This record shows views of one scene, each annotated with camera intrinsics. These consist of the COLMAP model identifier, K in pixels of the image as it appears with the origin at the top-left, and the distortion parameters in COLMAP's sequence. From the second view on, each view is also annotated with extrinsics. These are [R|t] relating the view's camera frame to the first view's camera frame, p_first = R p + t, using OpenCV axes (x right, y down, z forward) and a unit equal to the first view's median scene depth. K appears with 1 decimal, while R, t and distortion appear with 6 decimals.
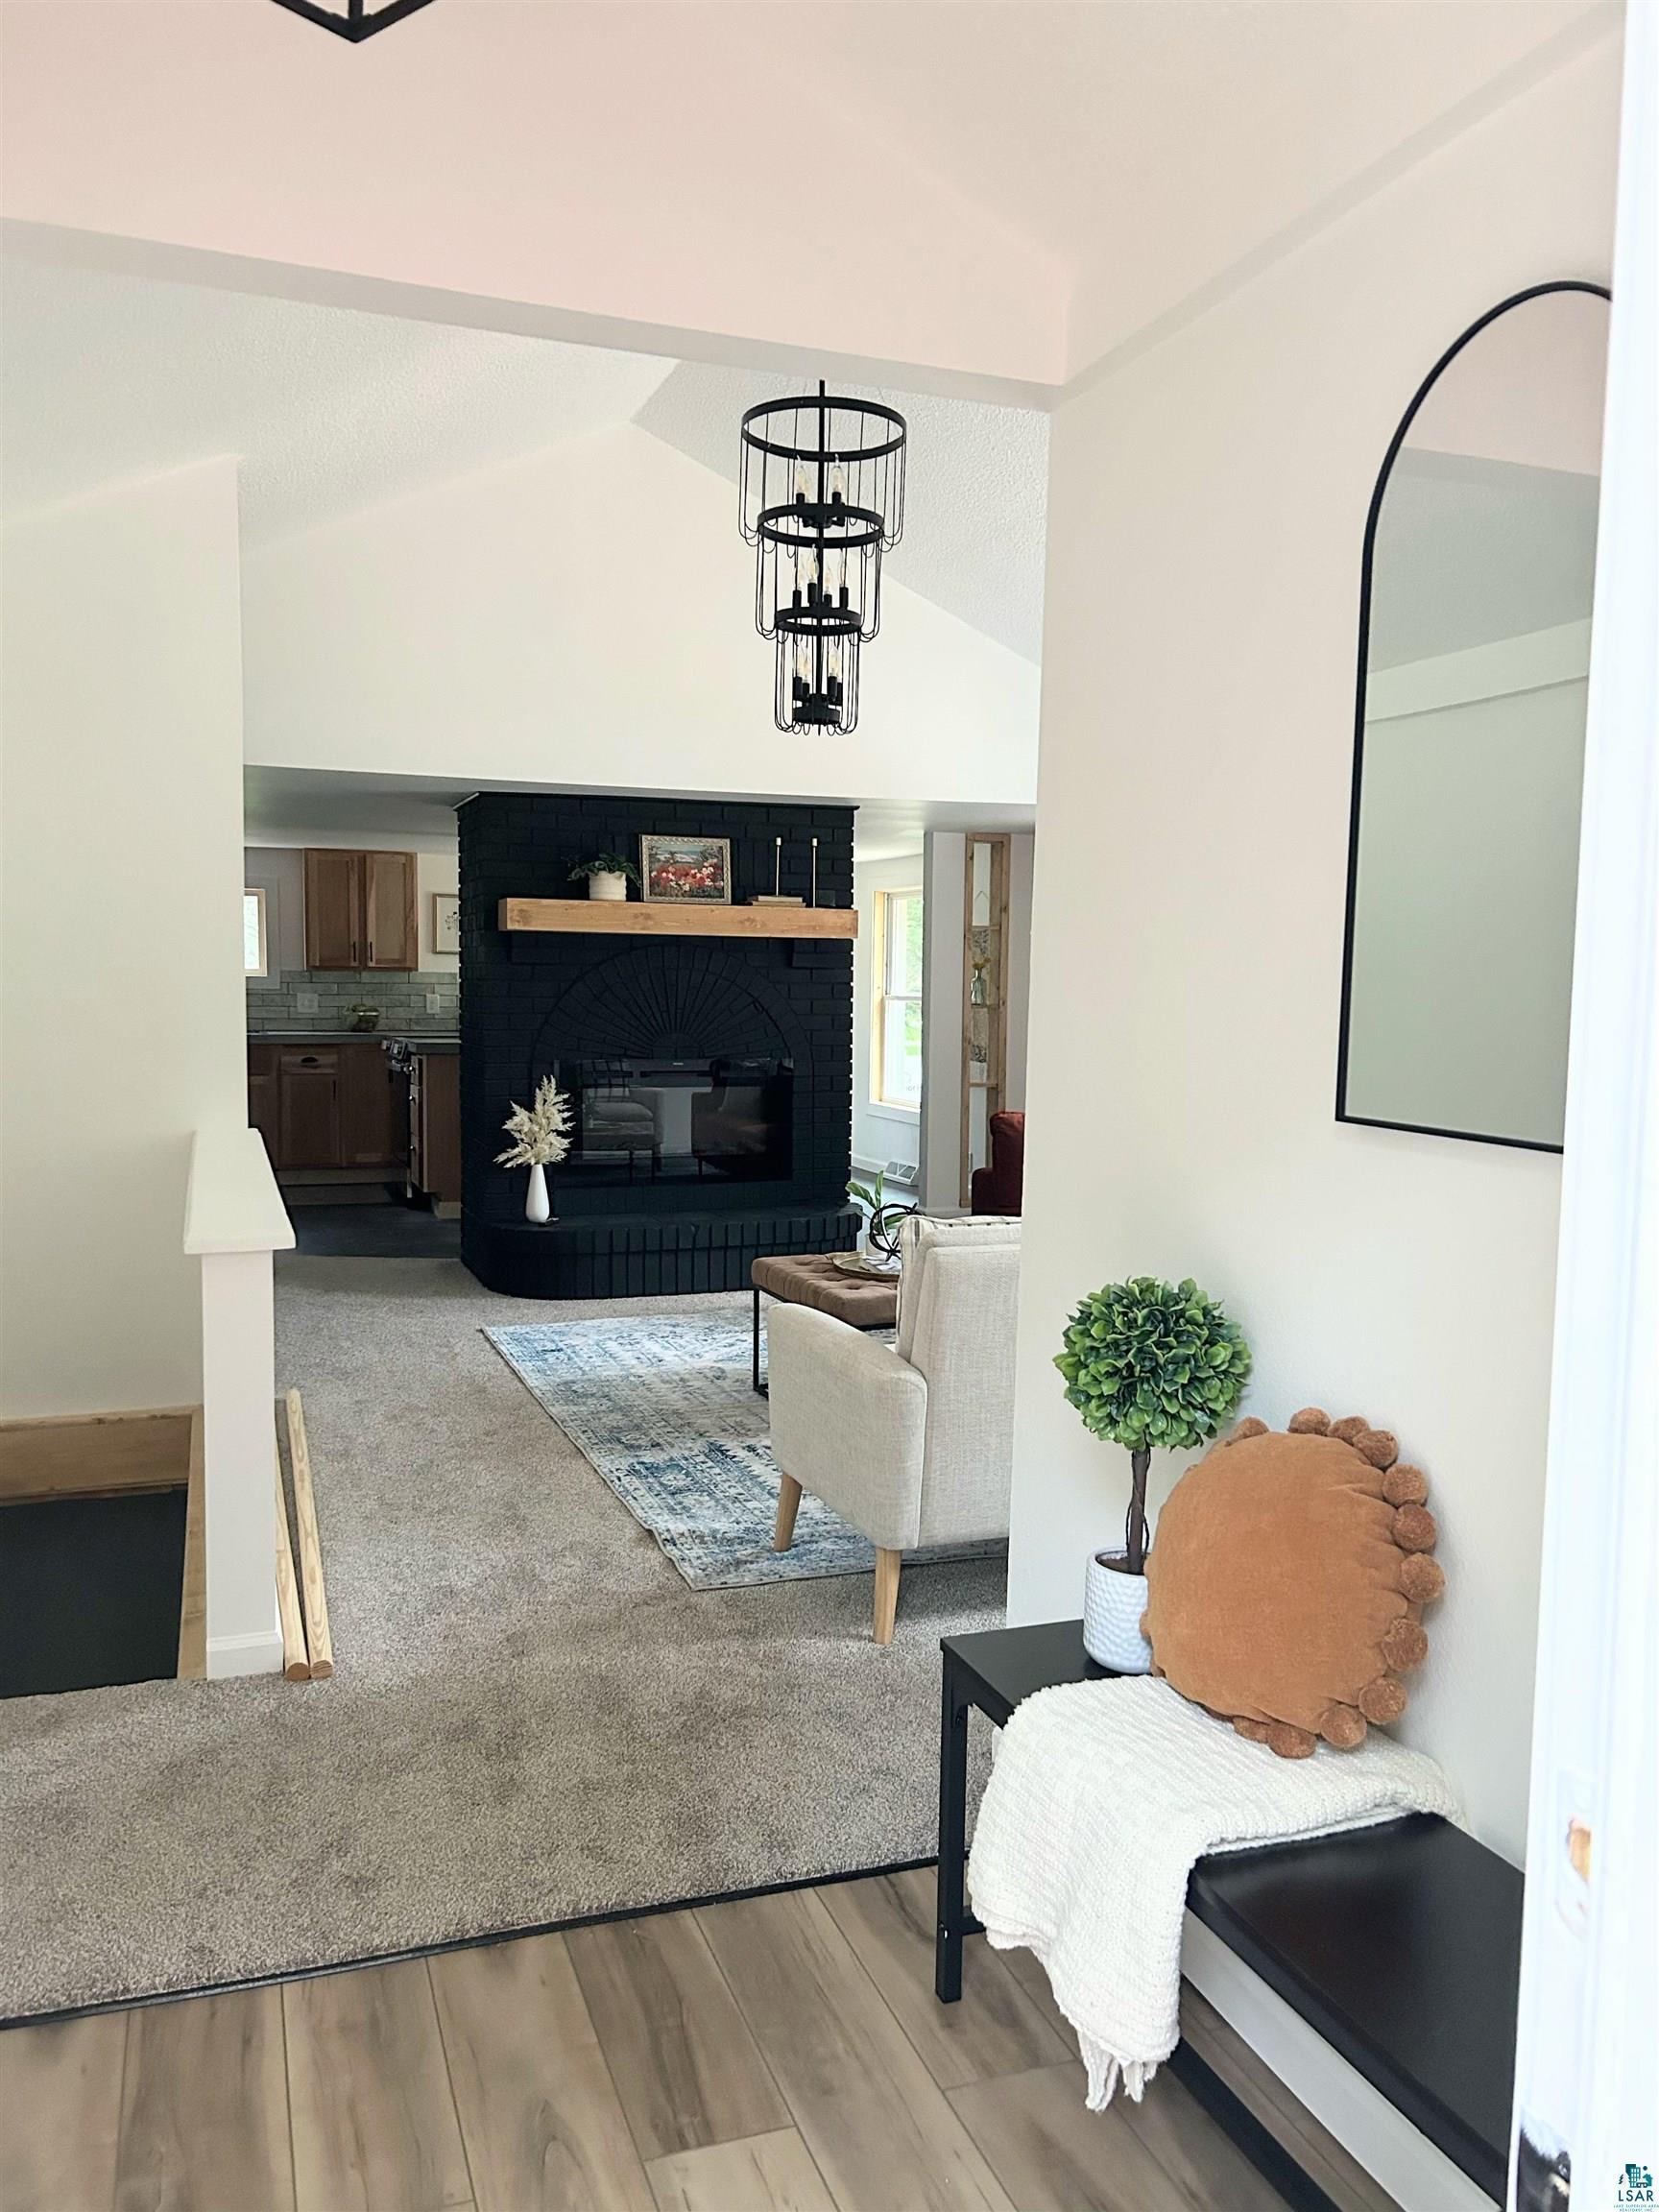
lens RADIAL K [[1663.4, 0, 877.6], [0, 1663.4, 1126.2], [0, 0, 1]] dist [0.060469, -0.074441]
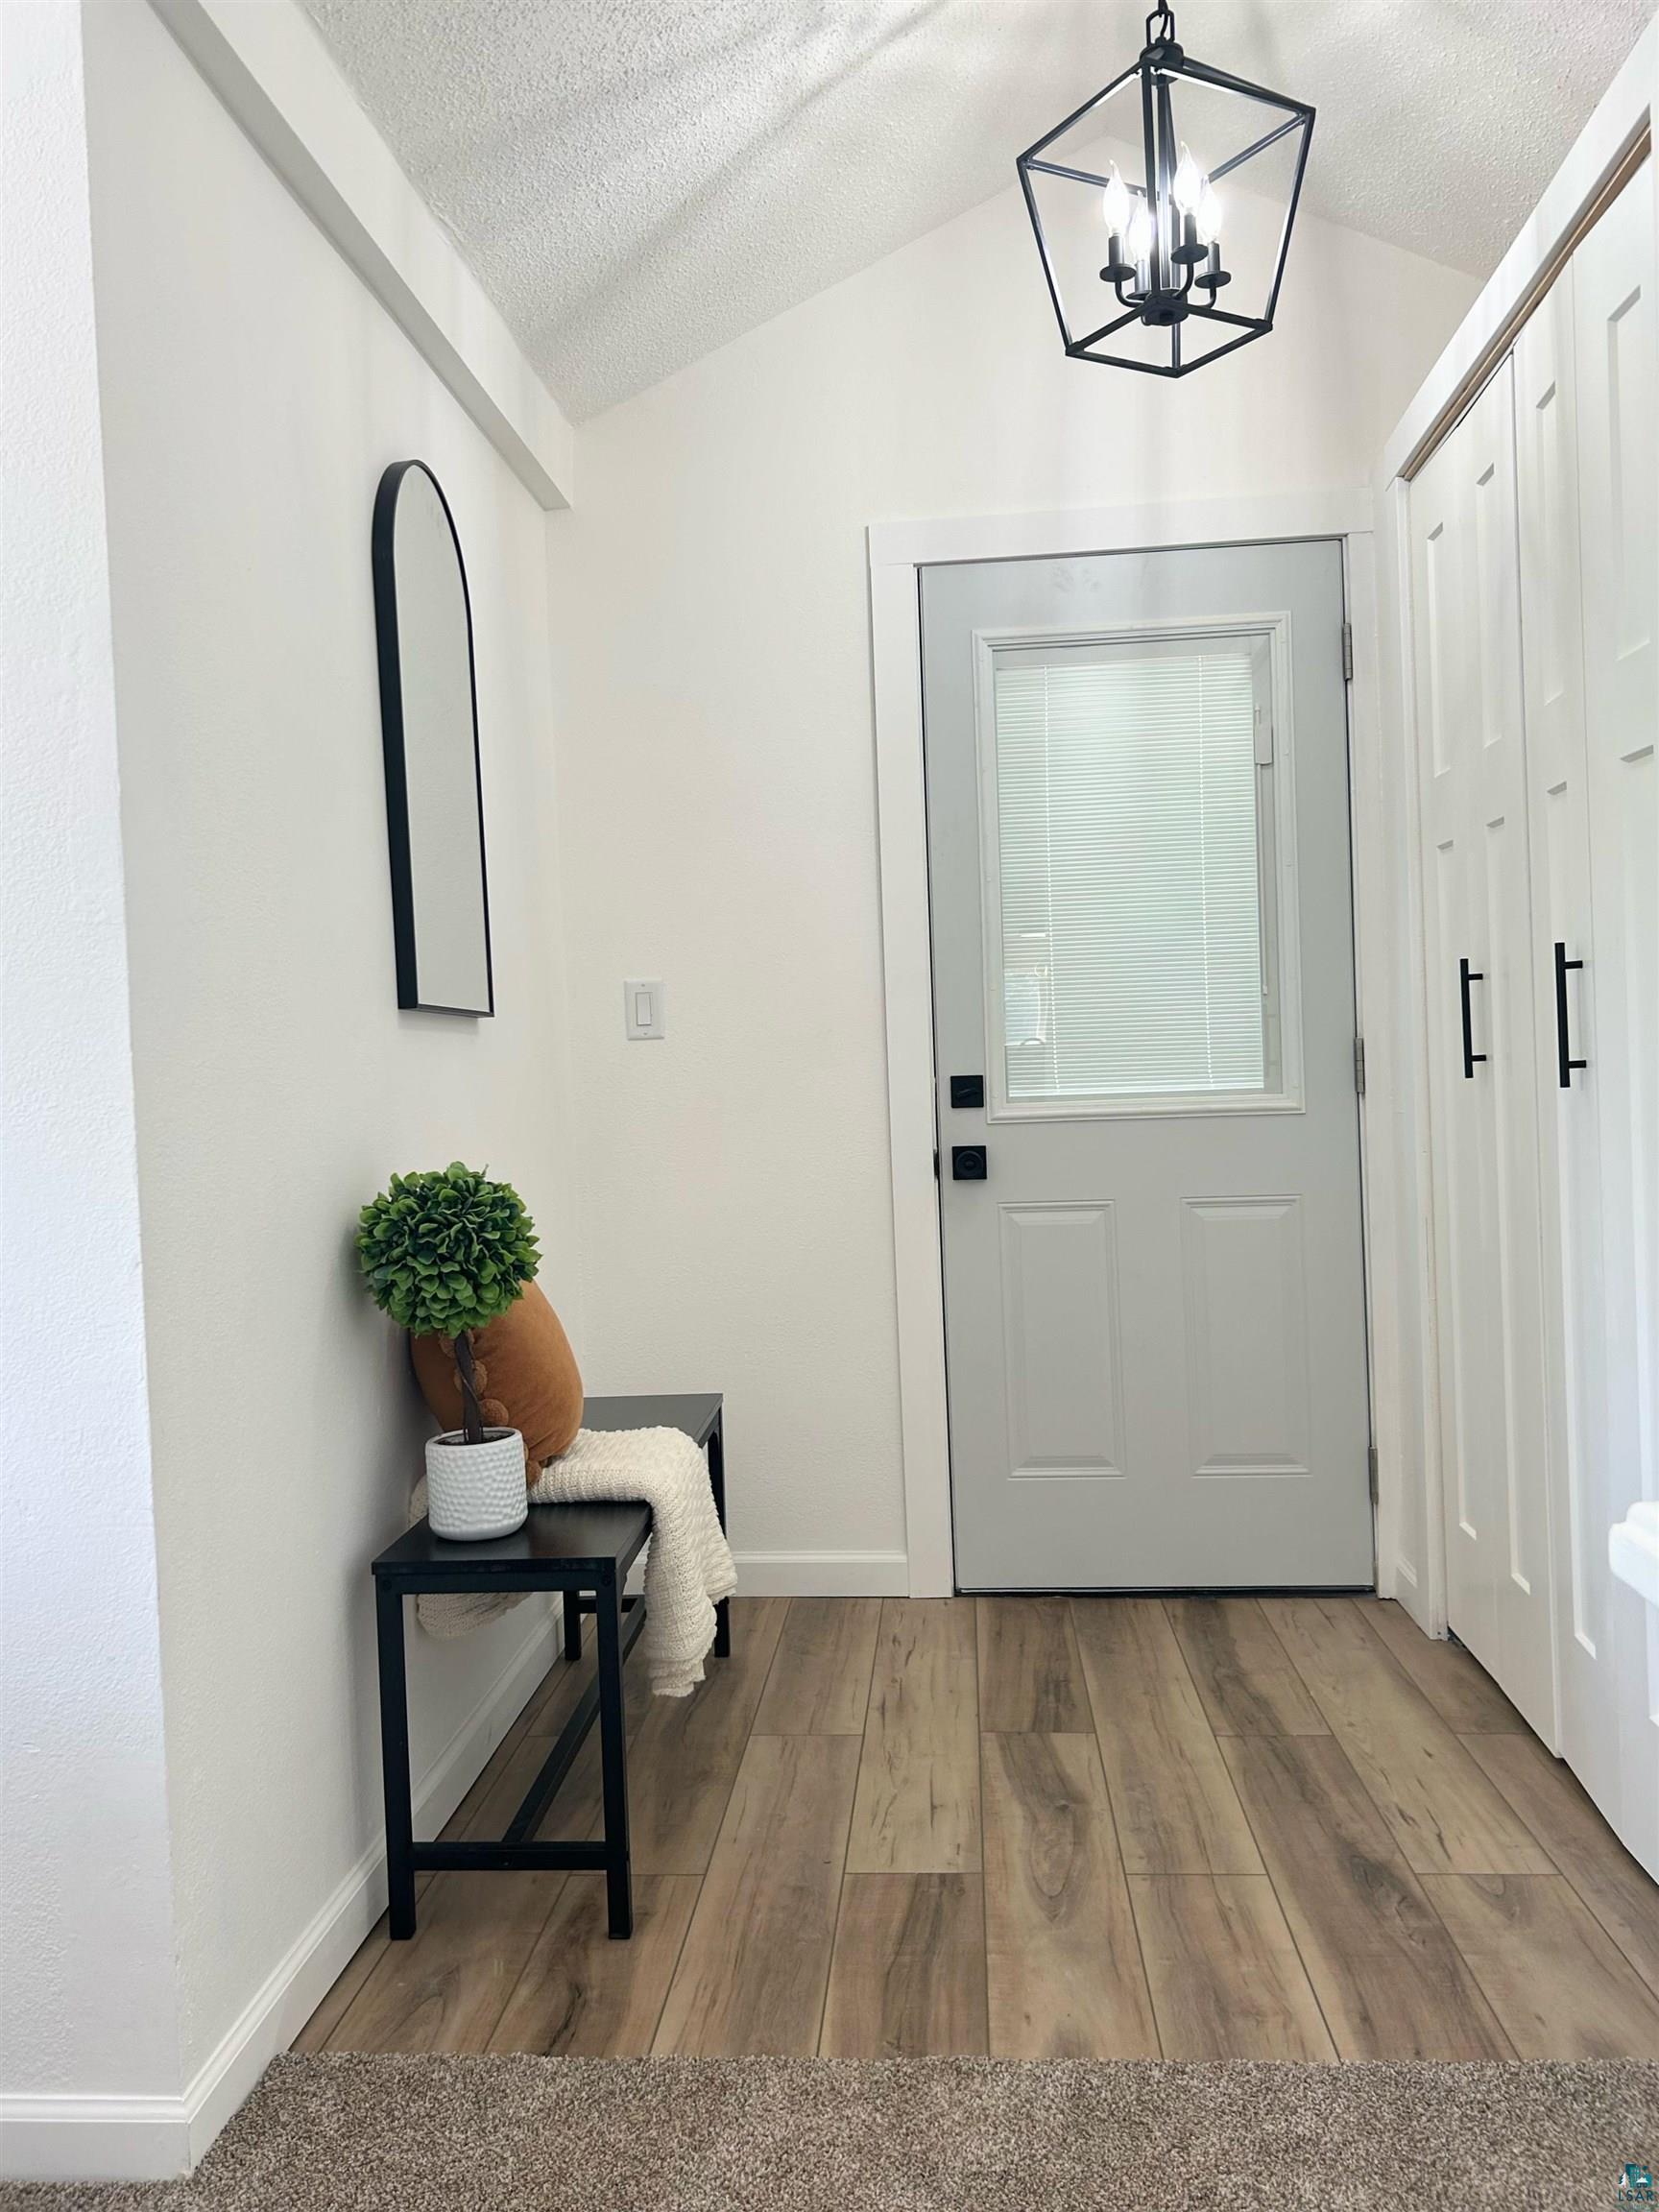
lens RADIAL K [[1663.4, 0, 825.7], [0, 1663.4, 1104.1], [0, 0, 1]] dist [0.060469, -0.074441]
pose [[-0.896100, 0.011801, 0.443695, -0.545257], [0.066040, 0.992064, 0.106990, -0.044435], [-0.438911, 0.125176, -0.889769, 1.943982]]
